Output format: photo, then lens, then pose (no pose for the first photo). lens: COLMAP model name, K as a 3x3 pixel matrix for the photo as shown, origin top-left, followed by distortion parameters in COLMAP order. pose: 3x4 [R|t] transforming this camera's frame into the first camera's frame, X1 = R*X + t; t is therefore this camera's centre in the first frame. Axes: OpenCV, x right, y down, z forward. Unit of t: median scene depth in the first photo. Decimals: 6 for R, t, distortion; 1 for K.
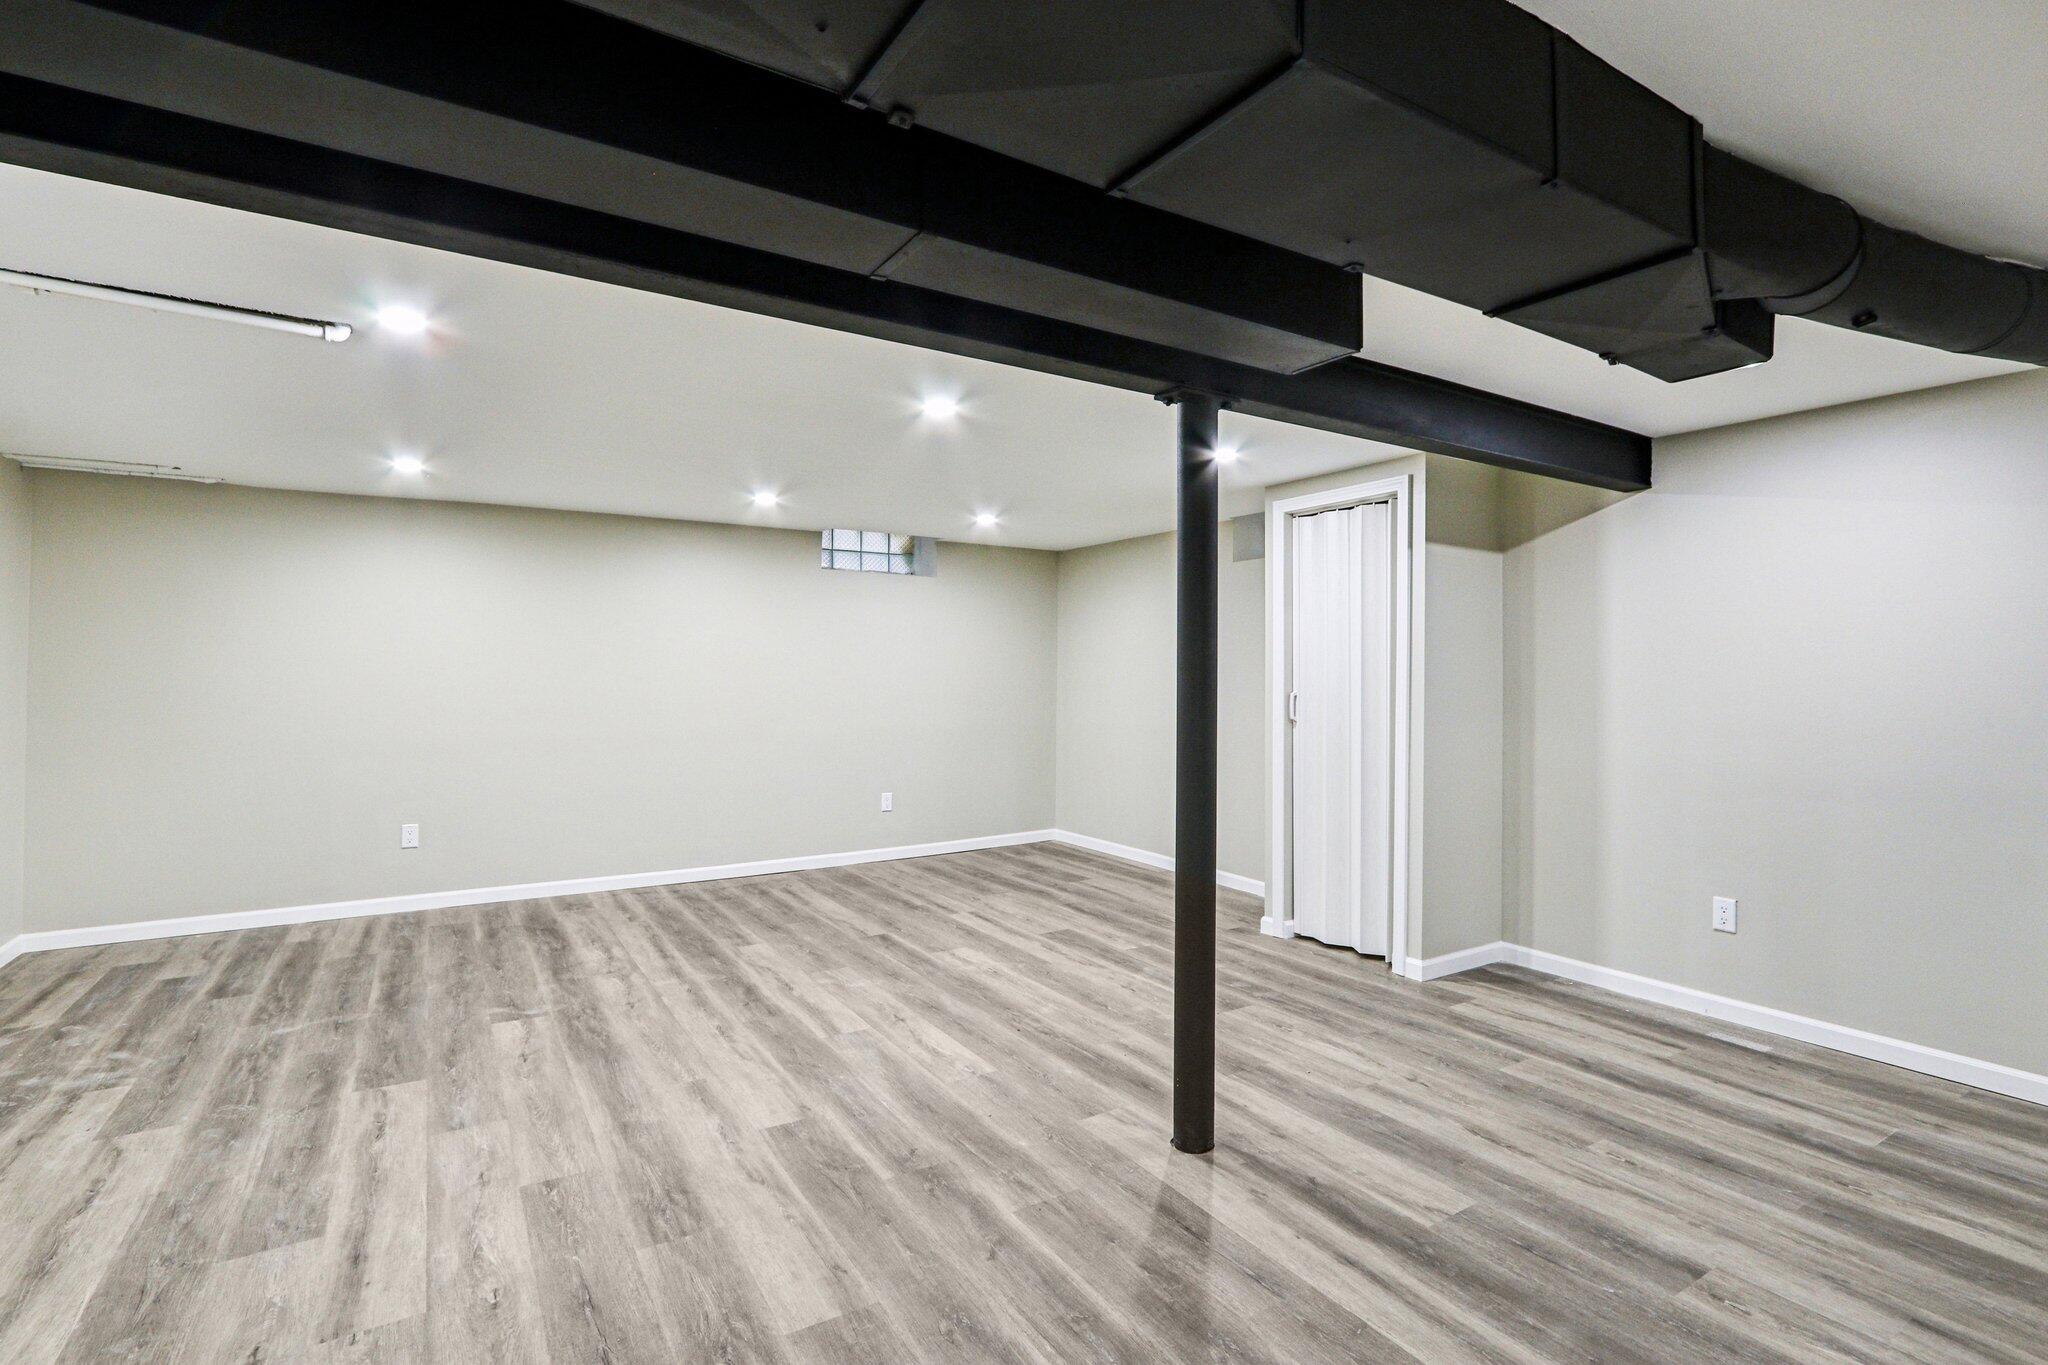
lens RADIAL K [[964.8, 0, 1029.3], [0, 964.8, 679.7], [0, 0, 1]] dist [-0.017512, 0.000350]
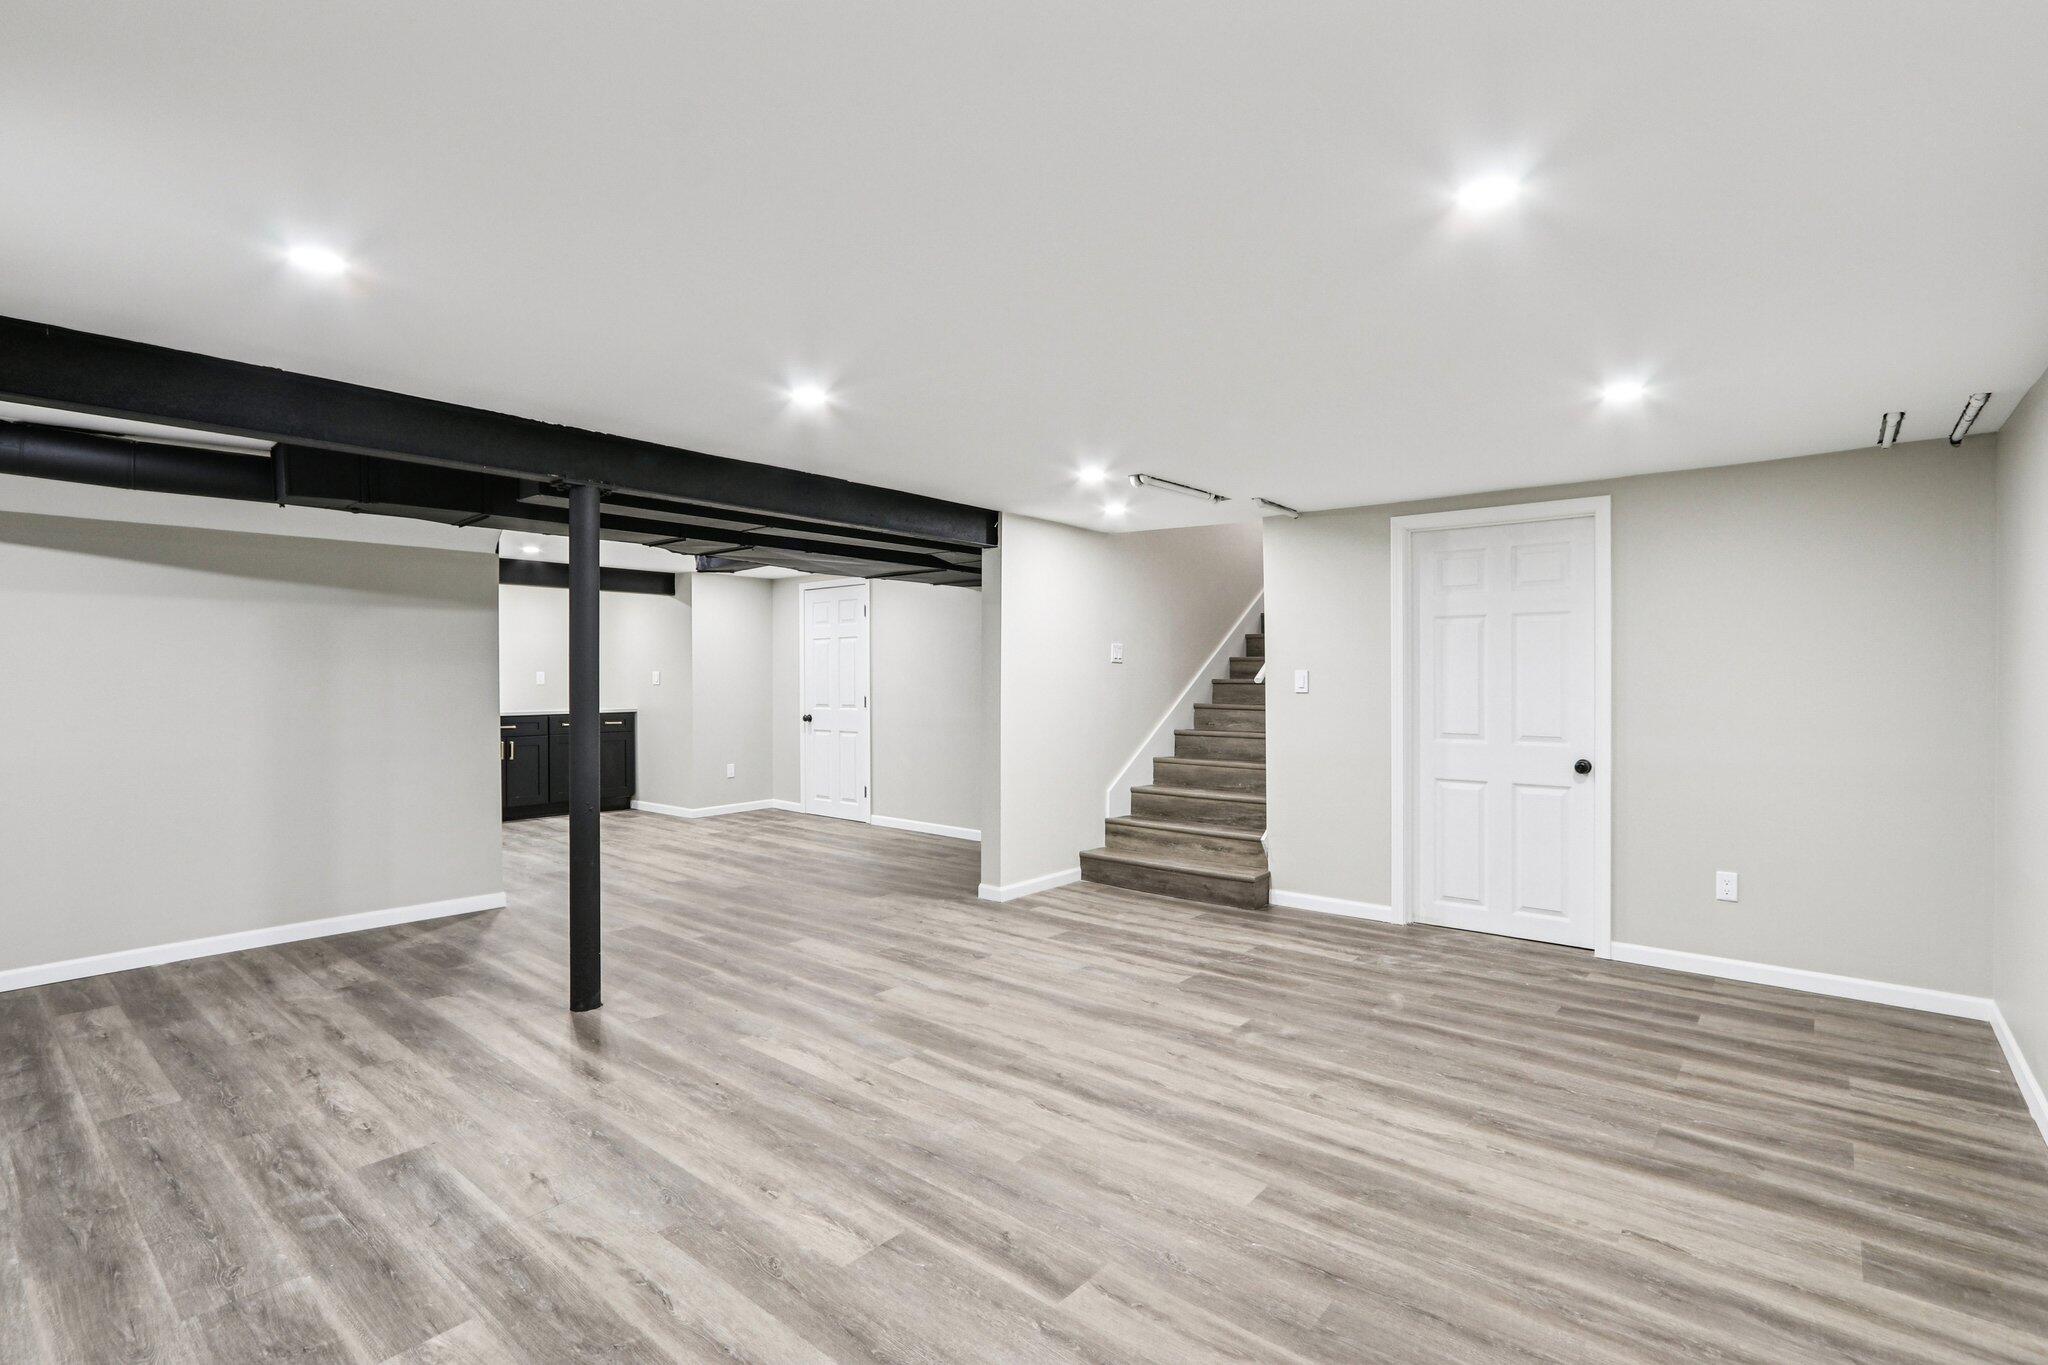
lens RADIAL K [[964.8, 0, 1029.3], [0, 964.8, 679.7], [0, 0, 1]] dist [-0.017512, 0.000350]
pose [[-0.949793, -0.002732, -0.312867, -0.007150], [-0.005313, 0.999959, 0.007396, -0.016773], [0.312834, 0.008687, -0.949768, 2.171941]]
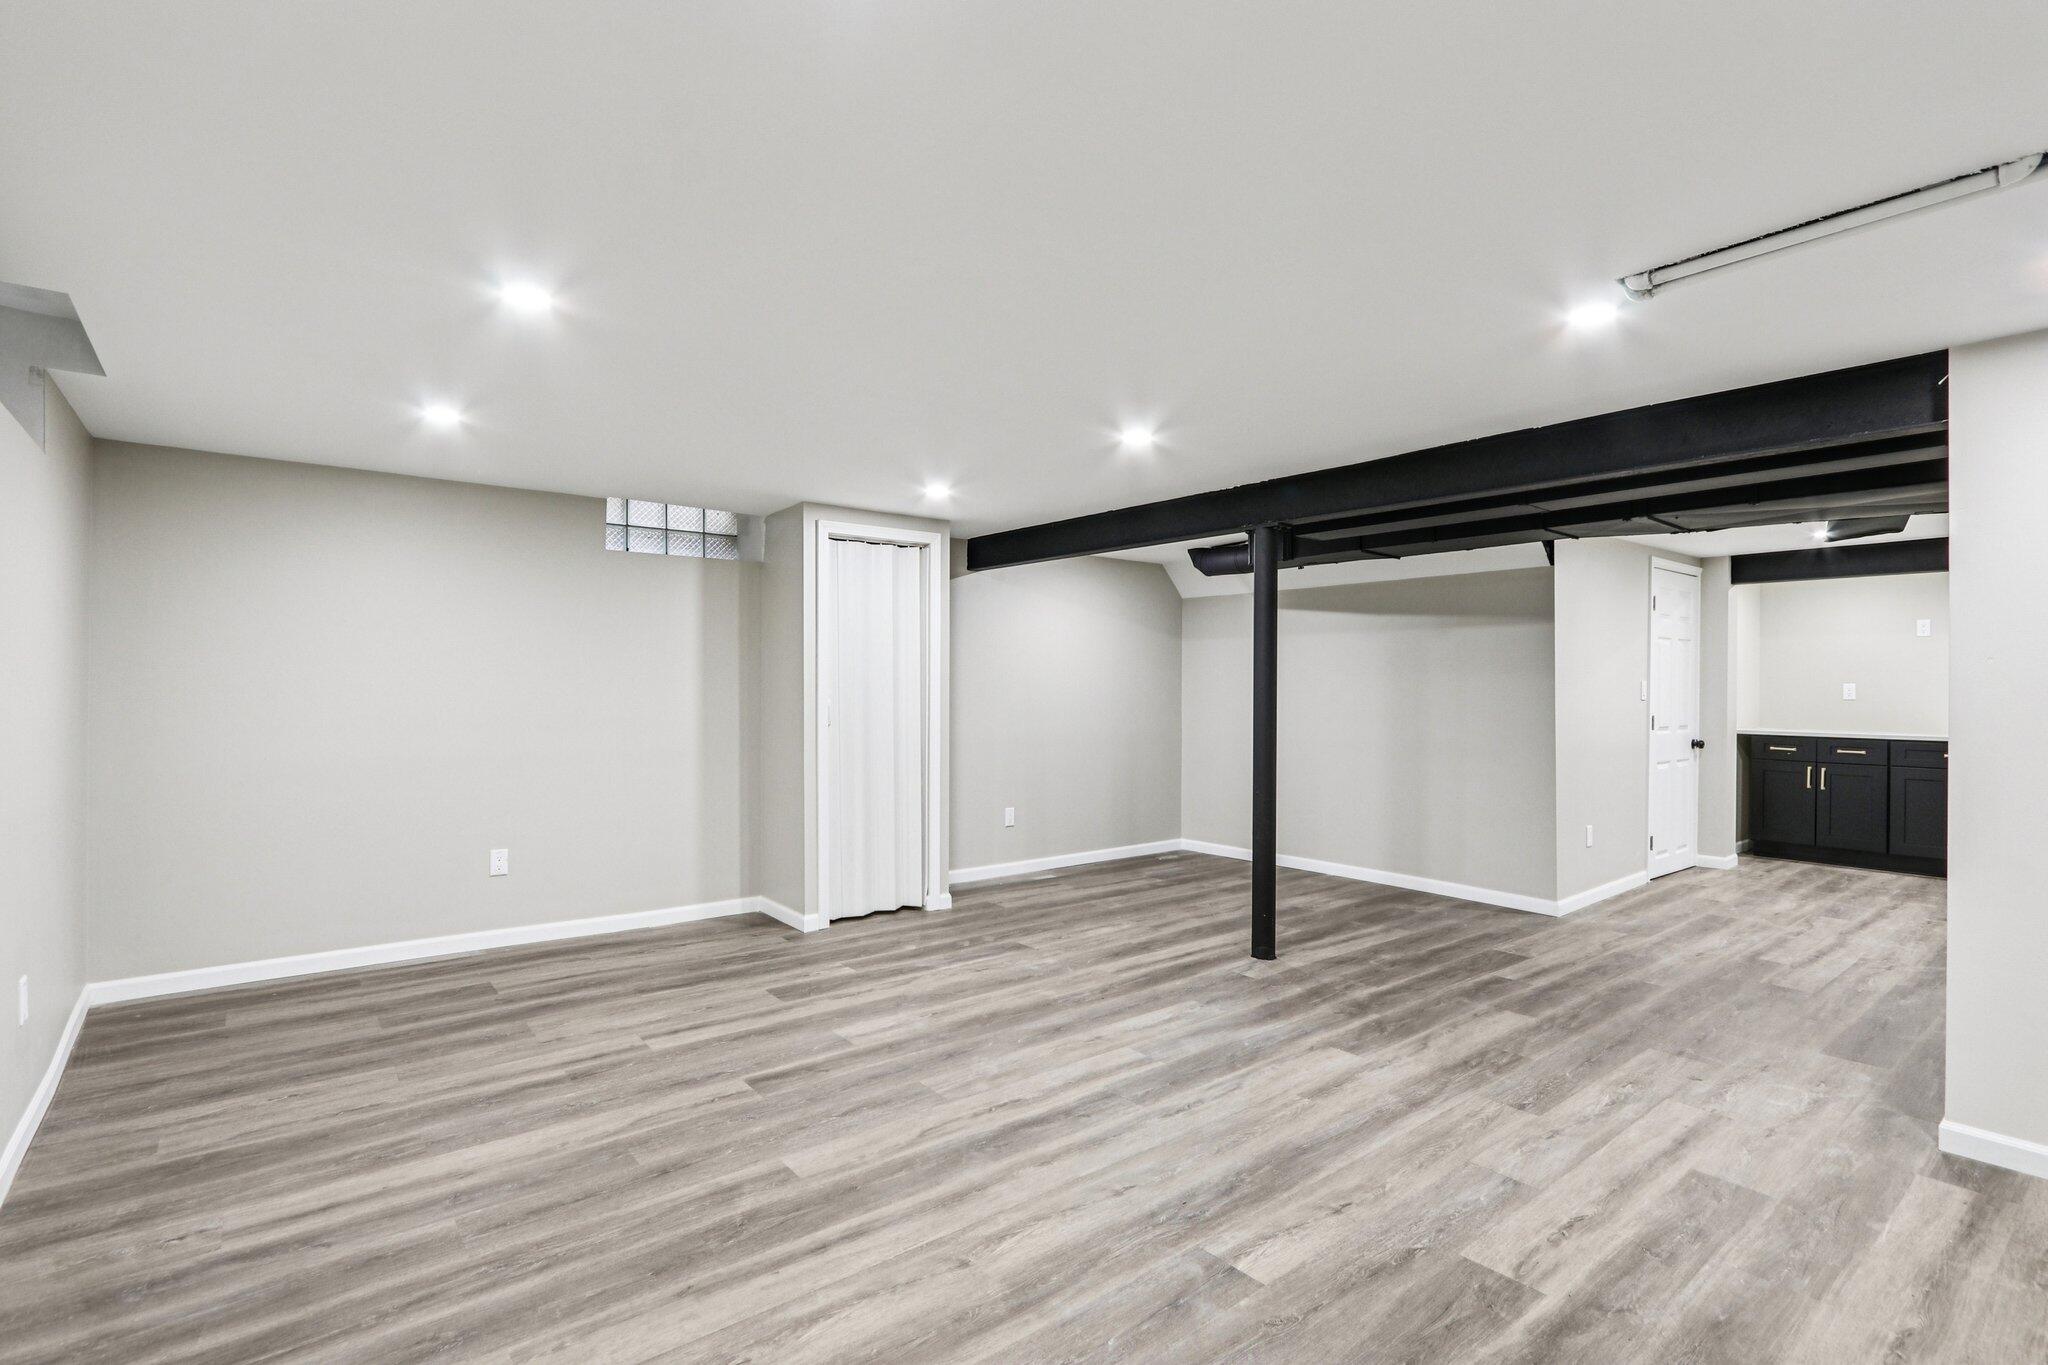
lens RADIAL K [[964.8, 0, 1029.3], [0, 964.8, 679.7], [0, 0, 1]] dist [-0.017512, 0.000350]
pose [[-0.115703, 0.001383, 0.993283, -1.285657], [-0.002345, 0.999996, -0.001665, -0.013902], [-0.993281, -0.002522, -0.115700, 1.378772]]
